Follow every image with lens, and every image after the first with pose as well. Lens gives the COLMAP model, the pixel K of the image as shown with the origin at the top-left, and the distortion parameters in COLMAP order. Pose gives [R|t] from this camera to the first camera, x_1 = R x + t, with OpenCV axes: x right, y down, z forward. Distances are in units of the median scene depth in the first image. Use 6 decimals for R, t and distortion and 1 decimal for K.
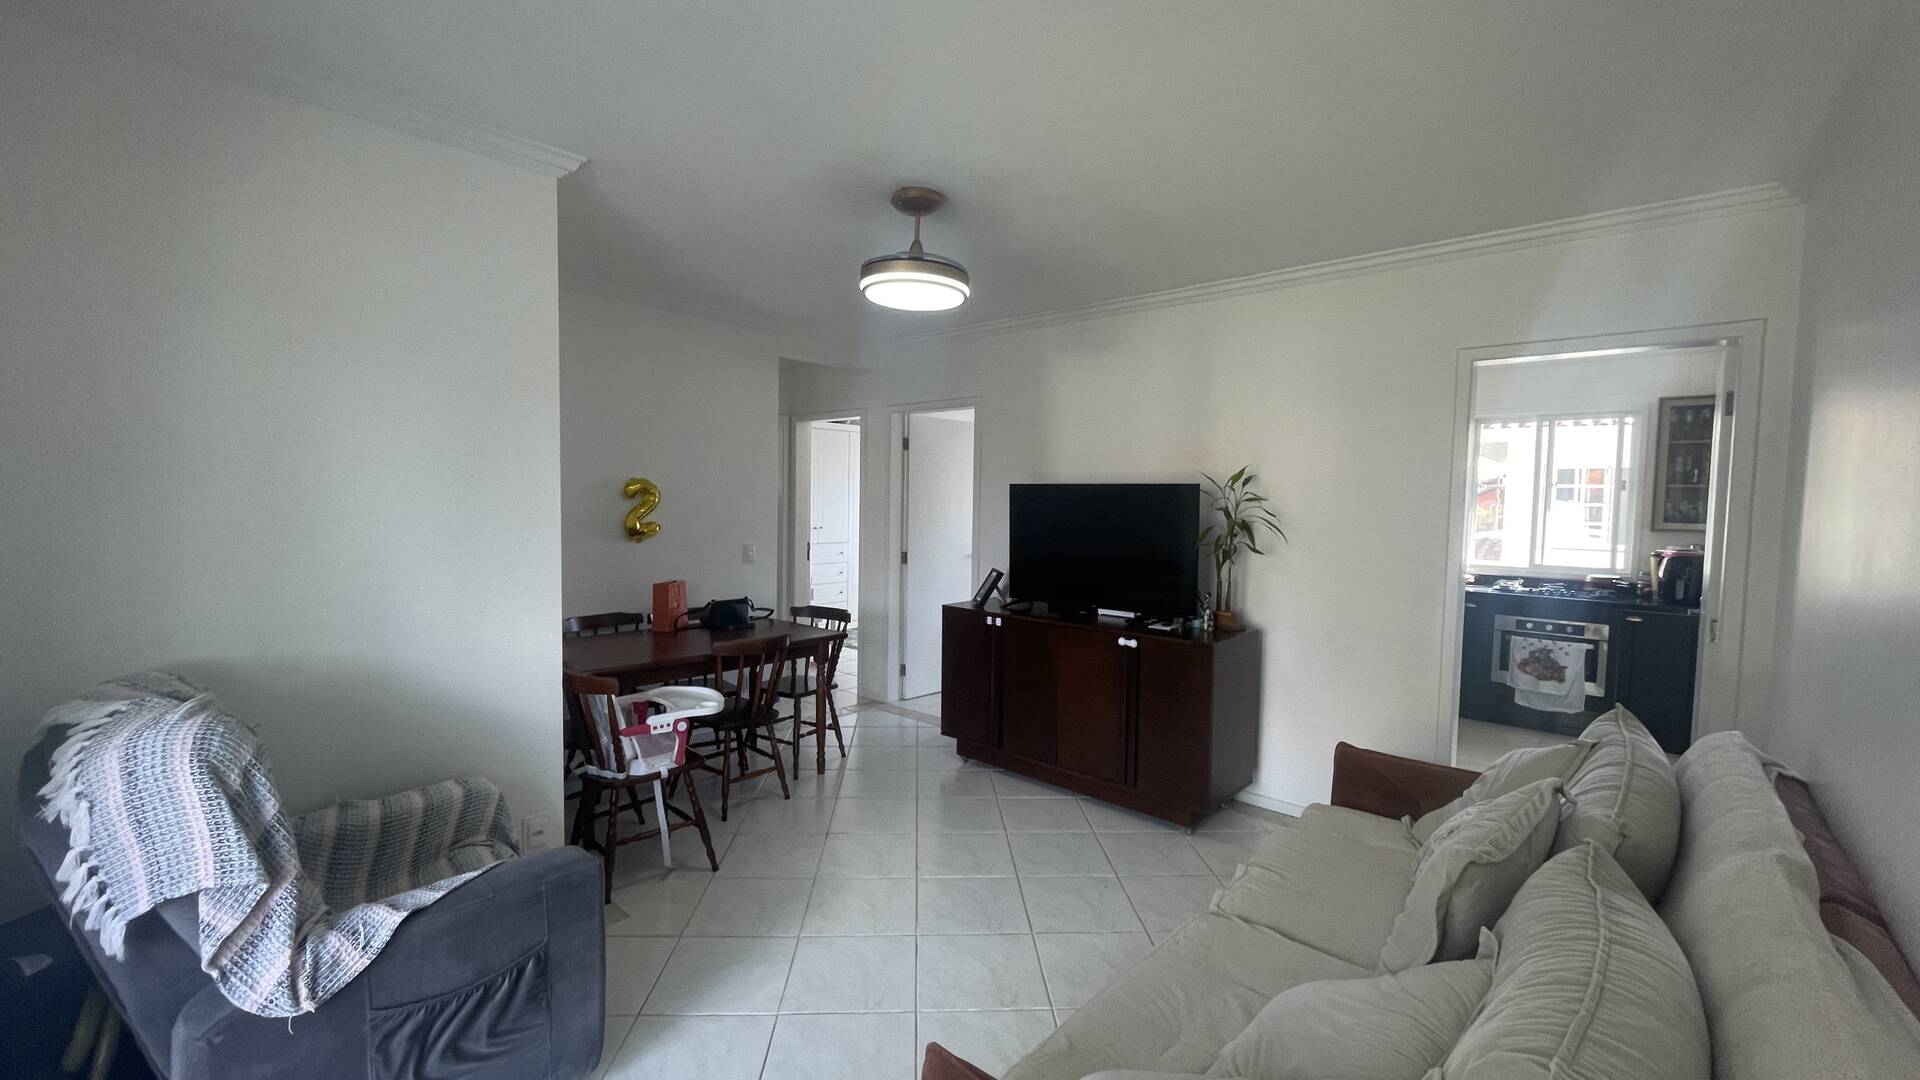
lens RADIAL K [[792.5, 0, 960.0], [0, 792.5, 540.0], [0, 0, 1]] dist [-0.001446, -0.000160]
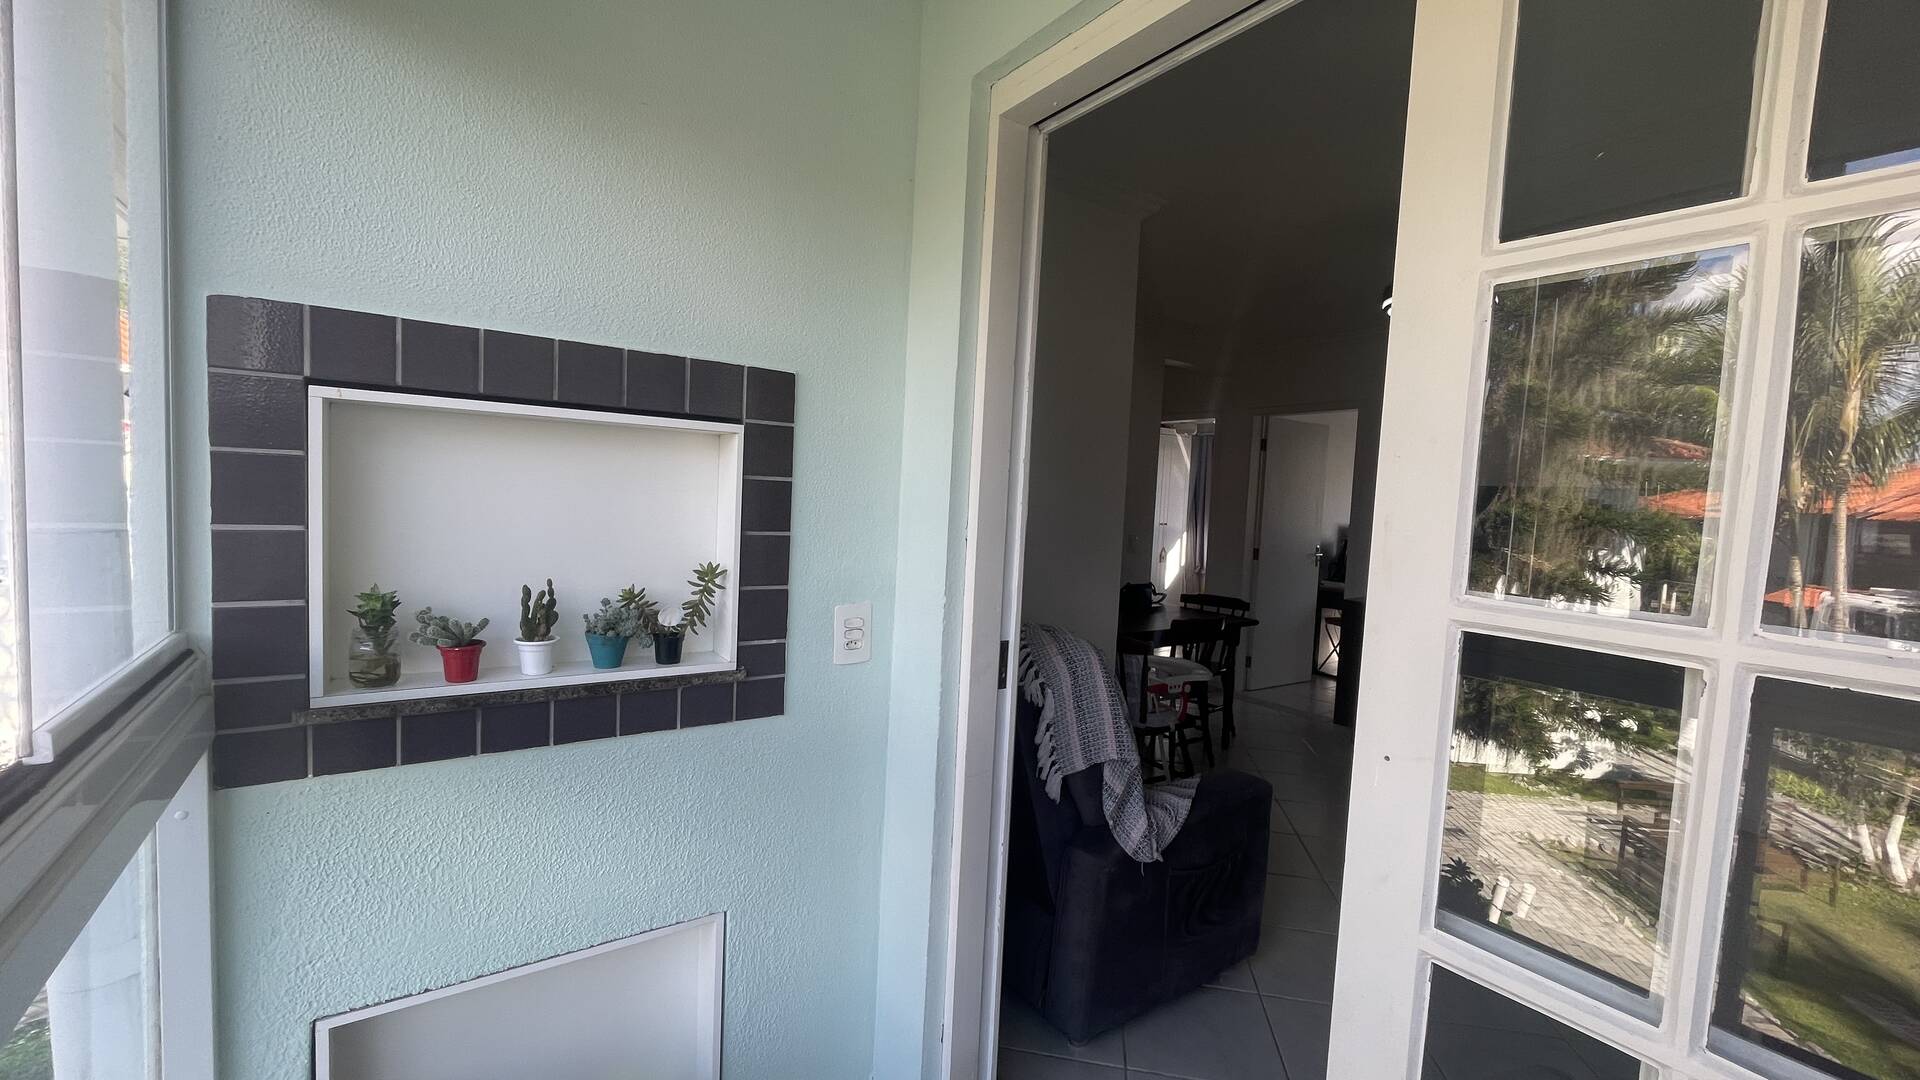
lens RADIAL K [[792.5, 0, 960.0], [0, 792.5, 540.0], [0, 0, 1]] dist [-0.001446, -0.000160]
pose [[0.974172, 0.047341, -0.220787, -0.875702], [-0.046479, 0.998878, 0.009101, 0.050207], [0.220970, 0.001396, 0.975280, -0.400131]]
